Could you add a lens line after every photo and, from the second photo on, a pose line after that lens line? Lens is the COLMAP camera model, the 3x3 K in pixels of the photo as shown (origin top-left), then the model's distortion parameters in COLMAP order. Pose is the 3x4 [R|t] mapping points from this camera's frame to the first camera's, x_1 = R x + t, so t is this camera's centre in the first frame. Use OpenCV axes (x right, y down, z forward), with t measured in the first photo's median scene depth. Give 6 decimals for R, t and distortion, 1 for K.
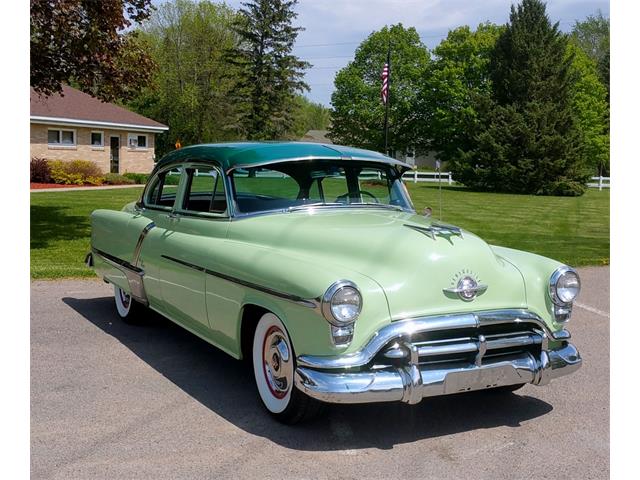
lens RADIAL K [[959.8, 0, 351.6], [0, 959.8, 238.0], [0, 0, 1]] dist [0.111508, 0.016558]
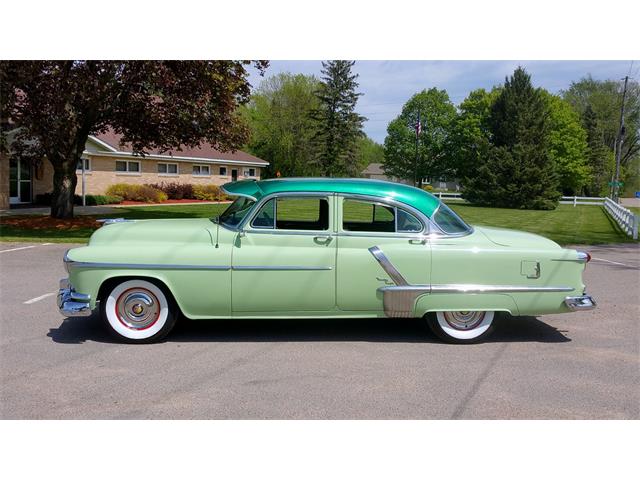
lens RADIAL K [[741.9, 0, 308.6], [0, 741.9, 244.3], [0, 0, 1]] dist [0.089202, -0.027276]
pose [[0.988755, 0.013788, -0.148911, 0.047215], [-0.013838, 0.999904, 0.000702, 0.011208], [0.148906, 0.001367, 0.988850, -0.143971]]
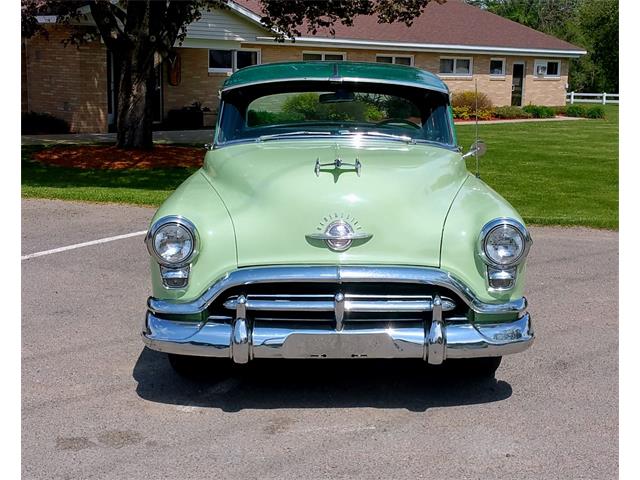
lens RADIAL K [[1084.6, 0, 286.8], [0, 1084.6, 240.2], [0, 0, 1]] dist [0.118444, -0.002419]
pose [[0.860282, 0.064476, -0.505725, 0.085485], [-0.037200, 0.997265, 0.063864, -0.000268], [0.508459, -0.036129, 0.860328, 0.027199]]
